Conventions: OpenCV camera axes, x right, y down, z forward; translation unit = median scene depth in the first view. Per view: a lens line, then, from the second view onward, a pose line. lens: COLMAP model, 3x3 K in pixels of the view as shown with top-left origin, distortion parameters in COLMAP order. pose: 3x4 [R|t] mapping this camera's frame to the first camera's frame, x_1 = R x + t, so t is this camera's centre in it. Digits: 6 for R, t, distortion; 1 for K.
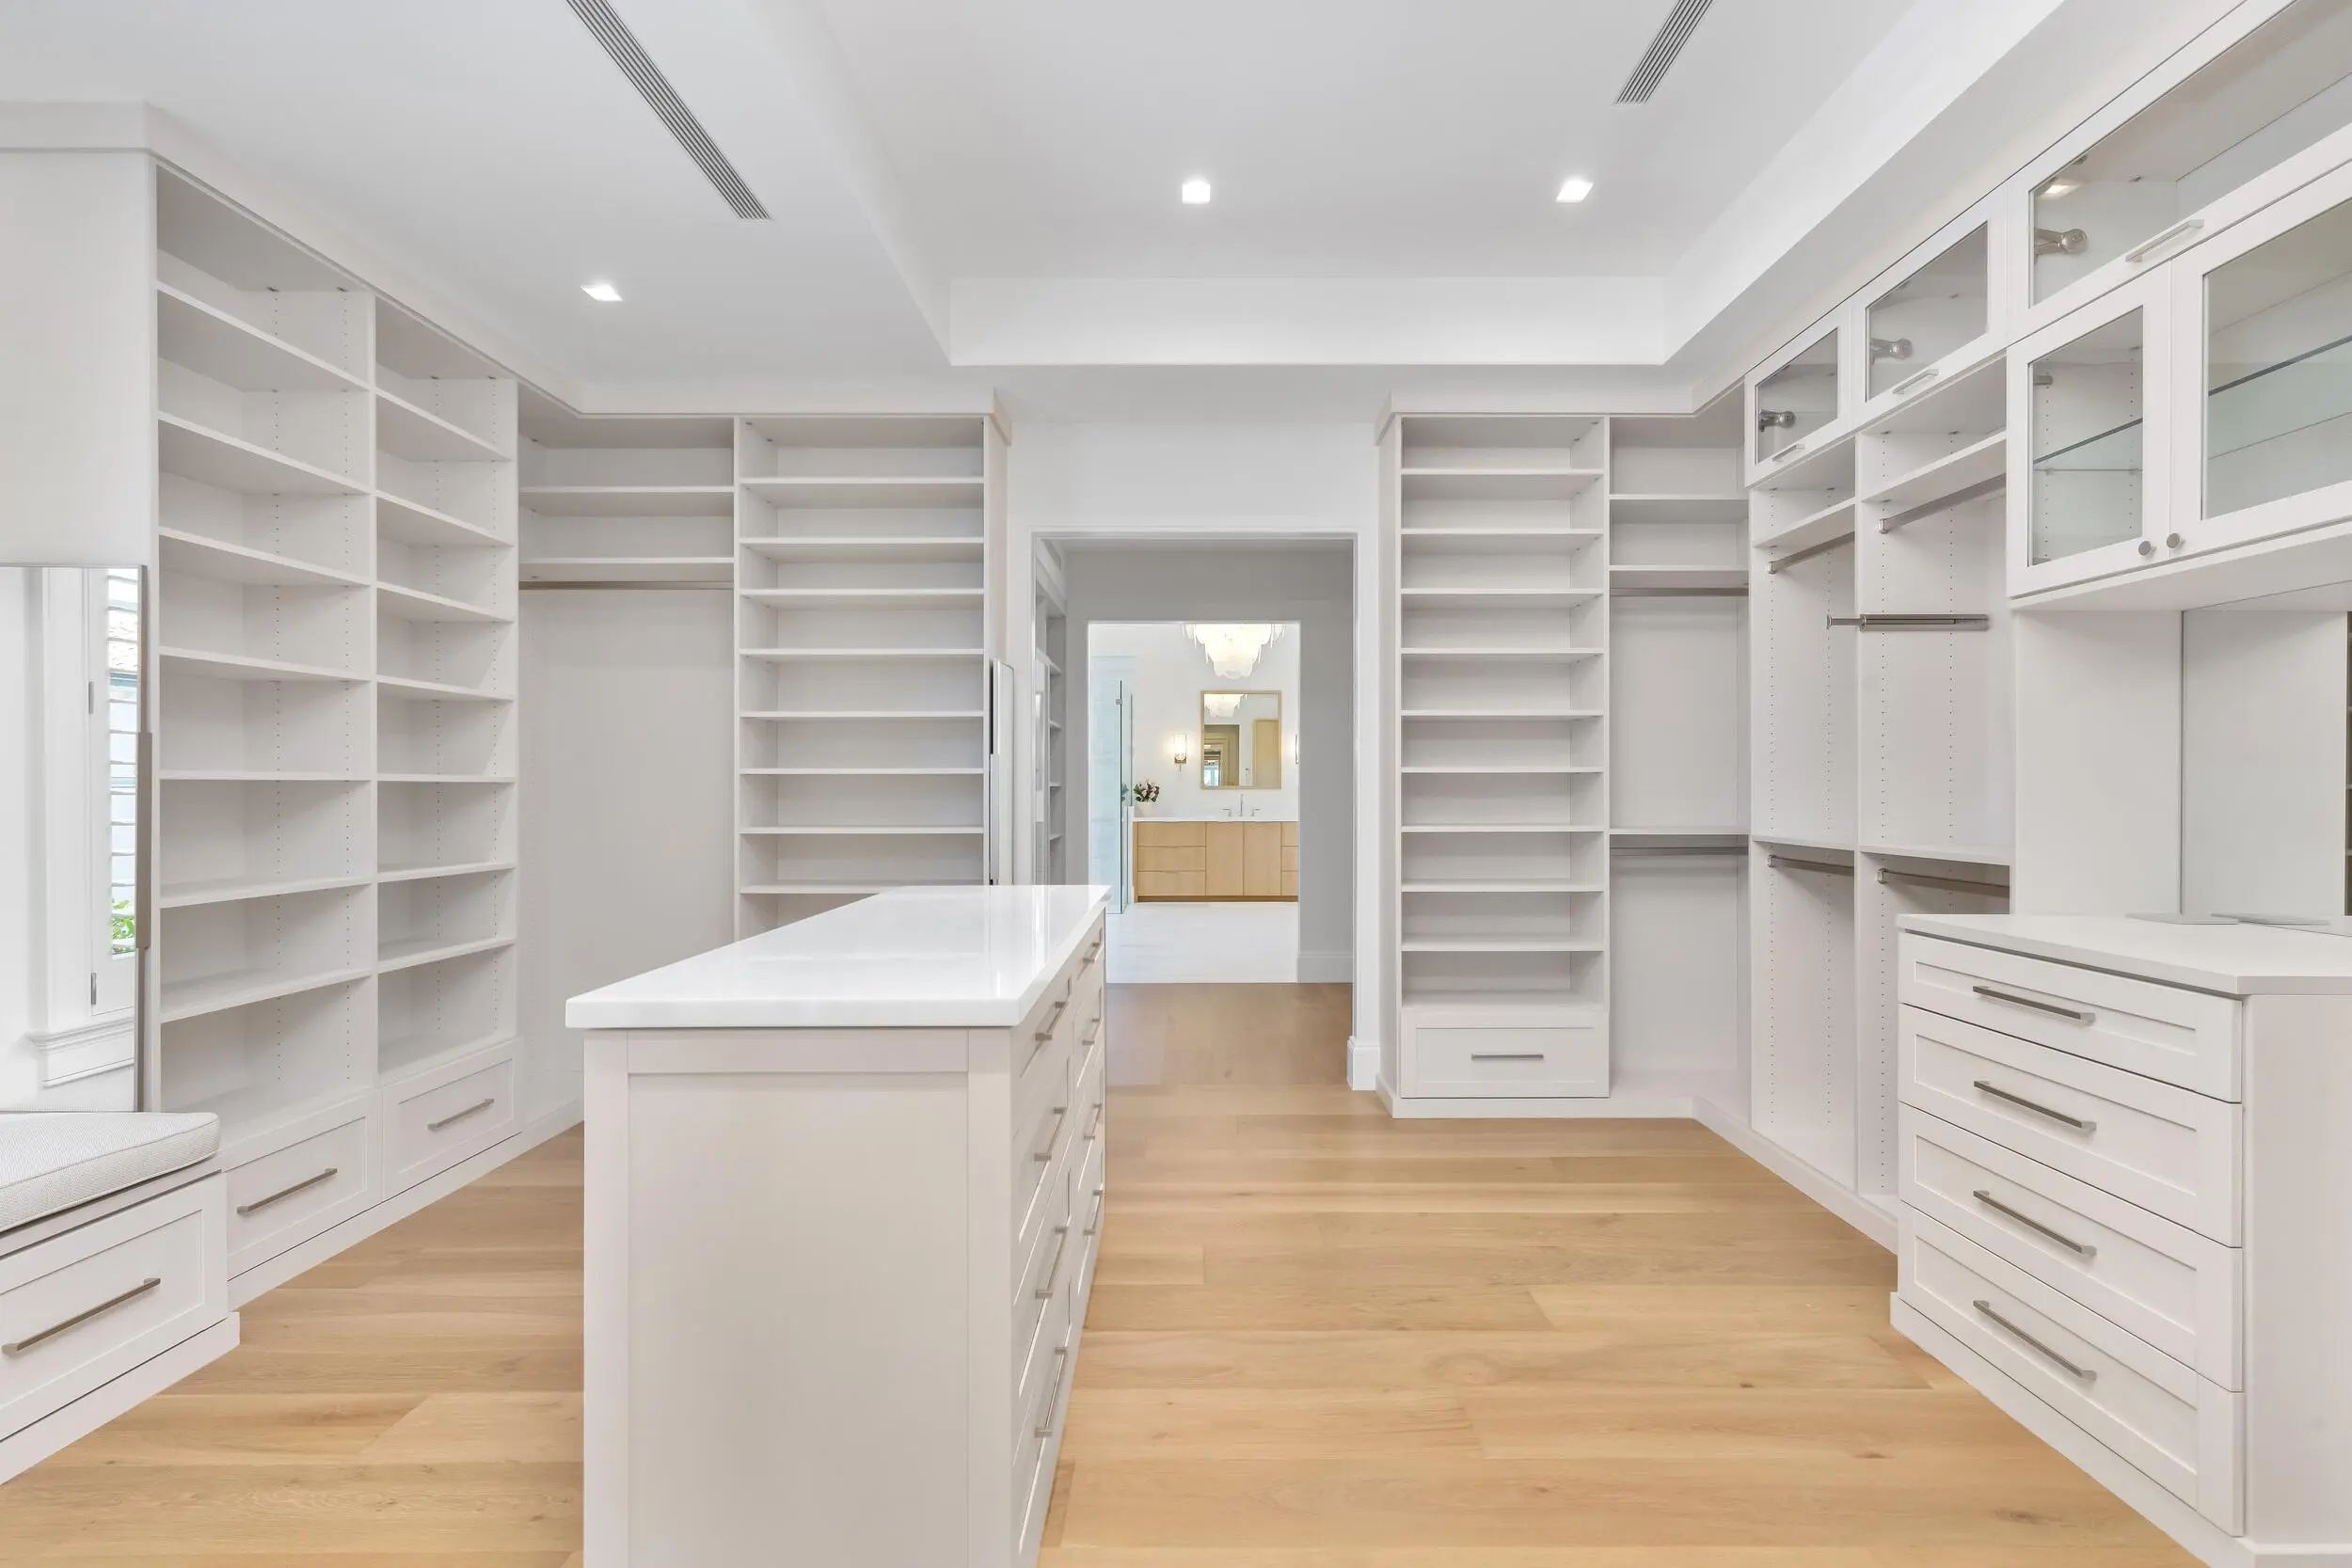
lens RADIAL K [[1074.3, 0, 1176.0], [0, 1074.3, 784.0], [0, 0, 1]] dist [0.007465, -0.000003]
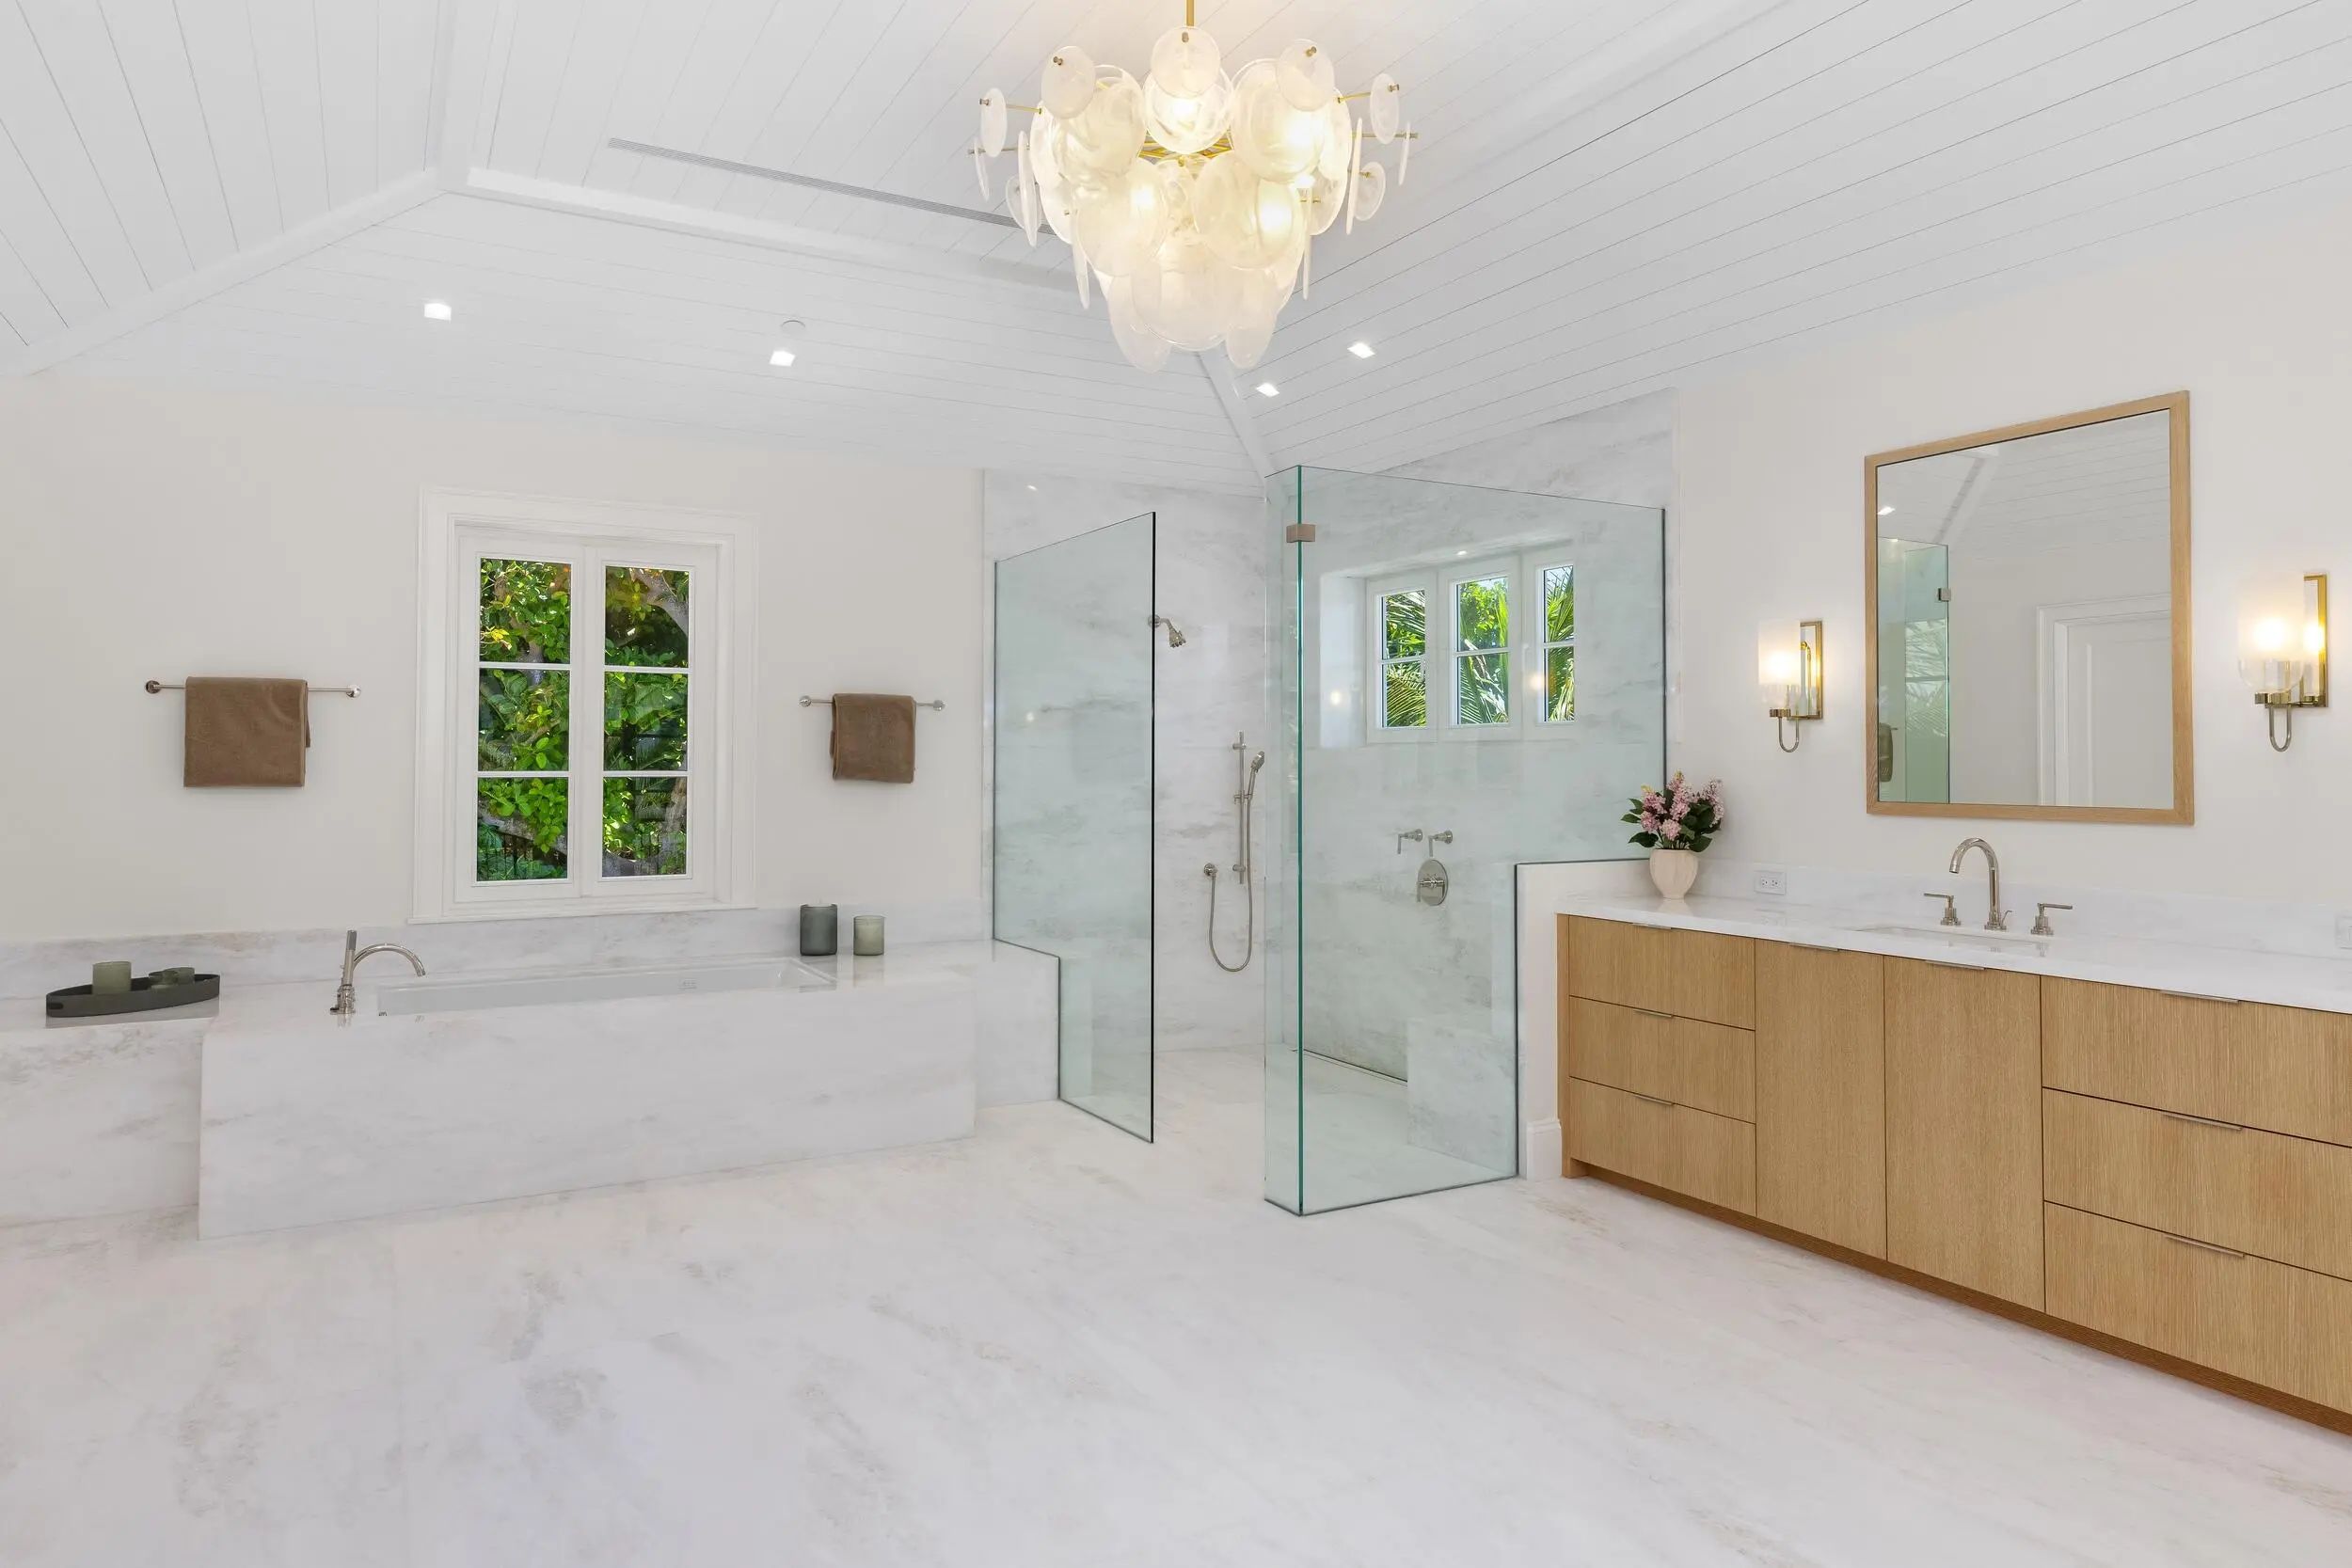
lens RADIAL K [[1440.8, 0, 1176.0], [0, 1440.8, 784.0], [0, 0, 1]] dist [0.167305, -0.098755]
pose [[0.496725, 0.006793, -0.867881, 0.269352], [-0.001589, 0.999975, 0.006918, -0.007157], [0.867907, -0.002058, 0.496723, 0.664505]]
